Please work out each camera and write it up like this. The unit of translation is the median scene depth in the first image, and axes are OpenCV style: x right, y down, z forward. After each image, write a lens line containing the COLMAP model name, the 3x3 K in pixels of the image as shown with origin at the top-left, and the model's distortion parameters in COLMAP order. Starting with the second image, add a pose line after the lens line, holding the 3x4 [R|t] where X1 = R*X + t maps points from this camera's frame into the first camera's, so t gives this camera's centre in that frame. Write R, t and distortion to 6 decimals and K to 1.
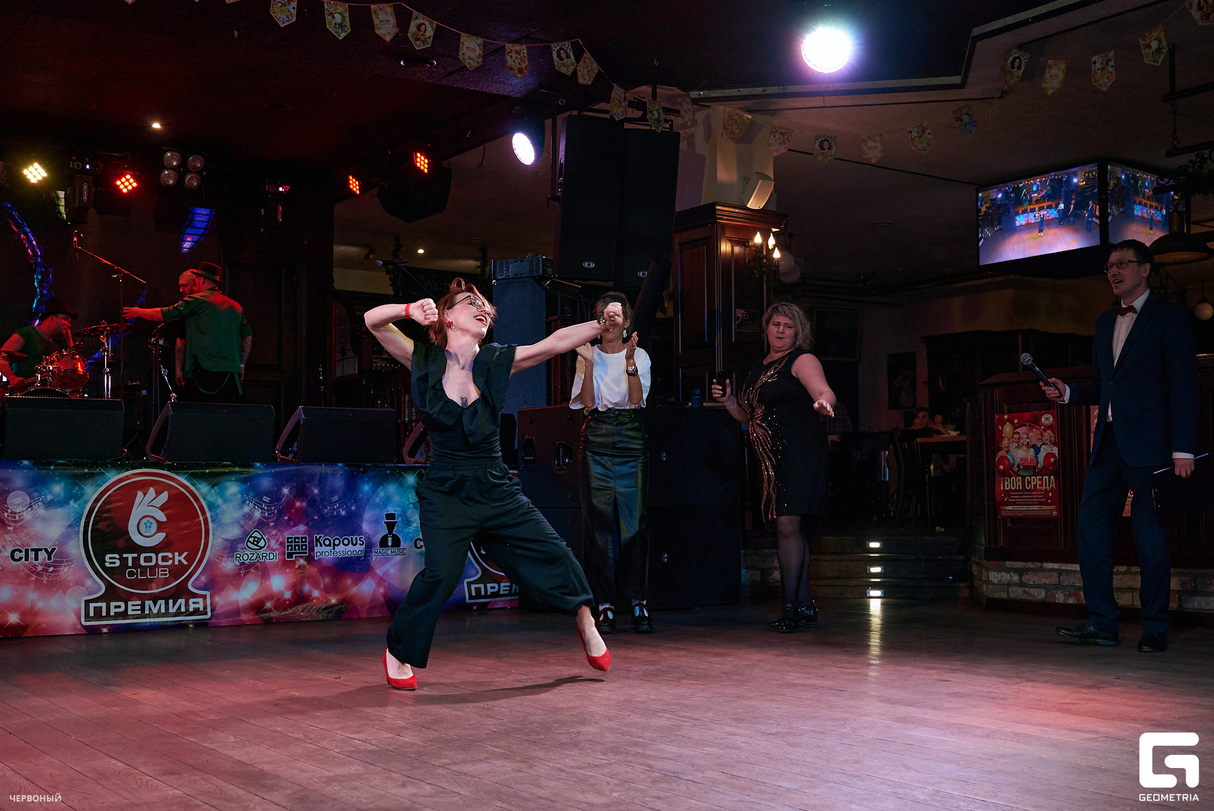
lens RADIAL K [[1456.0, 0, 596.0], [0, 1456.0, 408.1], [0, 0, 1]] dist [-0.008472, 0.000000]
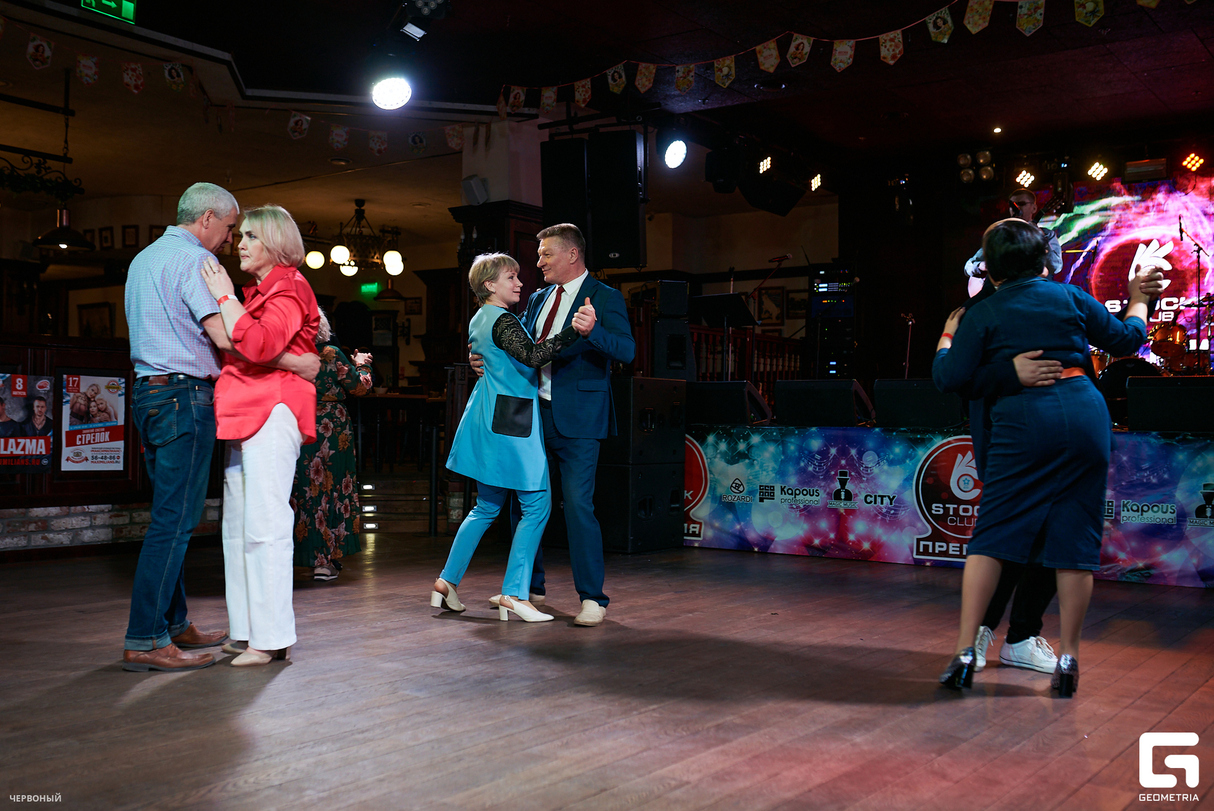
lens RADIAL K [[1199.2, 0, 600.8], [0, 1199.2, 421.4], [0, 0, 1]] dist [-0.062569, 0.000000]
pose [[0.314846, -0.006464, -0.949121, 0.483469], [0.026271, 0.999653, 0.001907, 0.018580], [0.948779, -0.025535, 0.314906, 0.366004]]
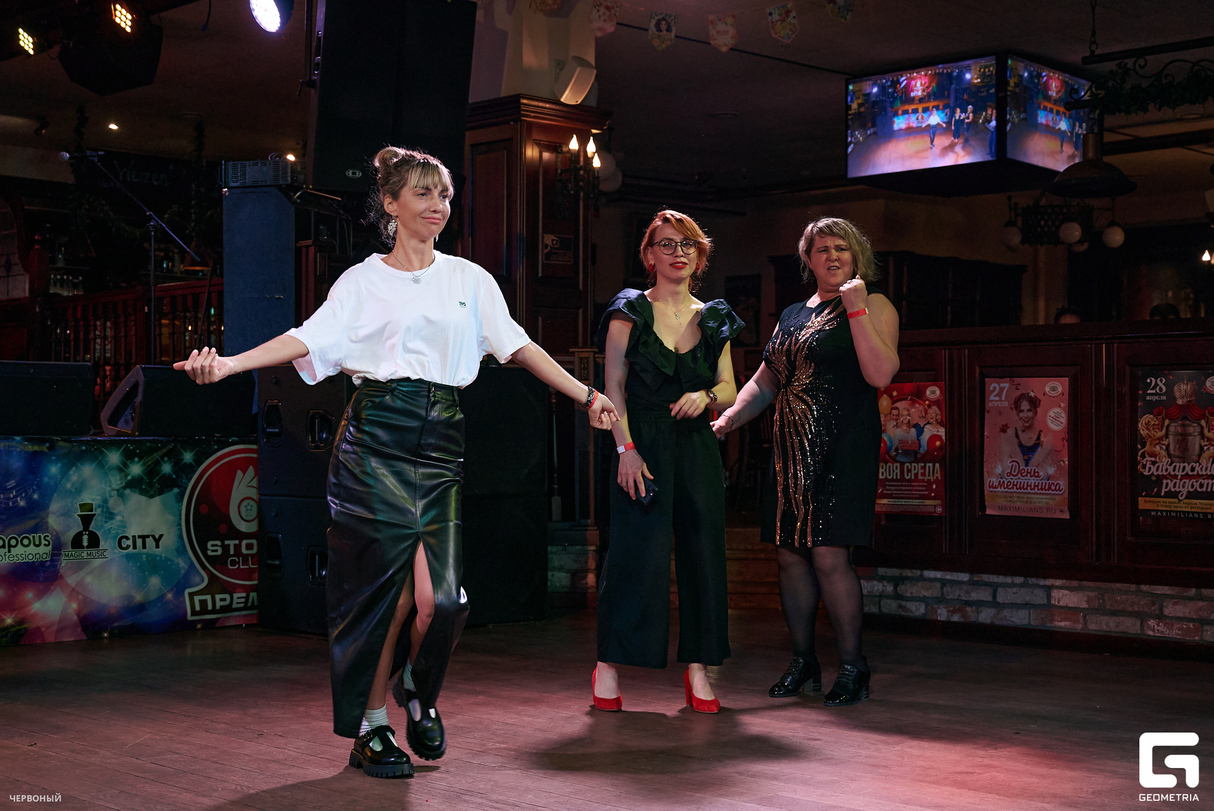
lens RADIAL K [[1910.0, 0, 641.2], [0, 1910.0, 417.6], [0, 0, 1]] dist [-0.028989, 0.000000]
pose [[0.987029, 0.012060, 0.160089, -0.016566], [-0.020230, 0.998569, 0.049502, -0.026360], [-0.159263, -0.052099, 0.985861, -0.012690]]
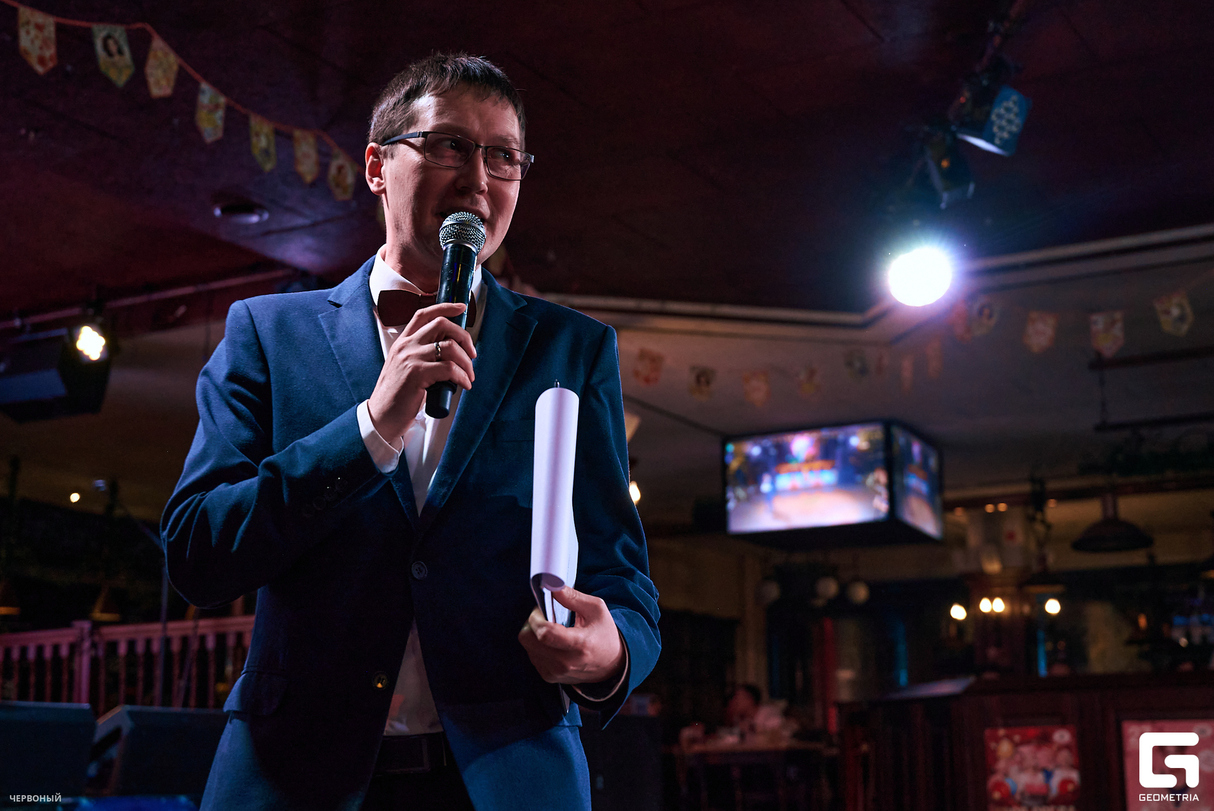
lens RADIAL K [[1726.1, 0, 607.8], [0, 1726.1, 401.0], [0, 0, 1]] dist [-0.082911, 0.000000]
pose [[0.905450, 0.090202, 0.414758, -0.334369], [-0.025289, 0.986887, -0.159422, -0.018687], [-0.423699, 0.133860, 0.895857, 0.201141]]
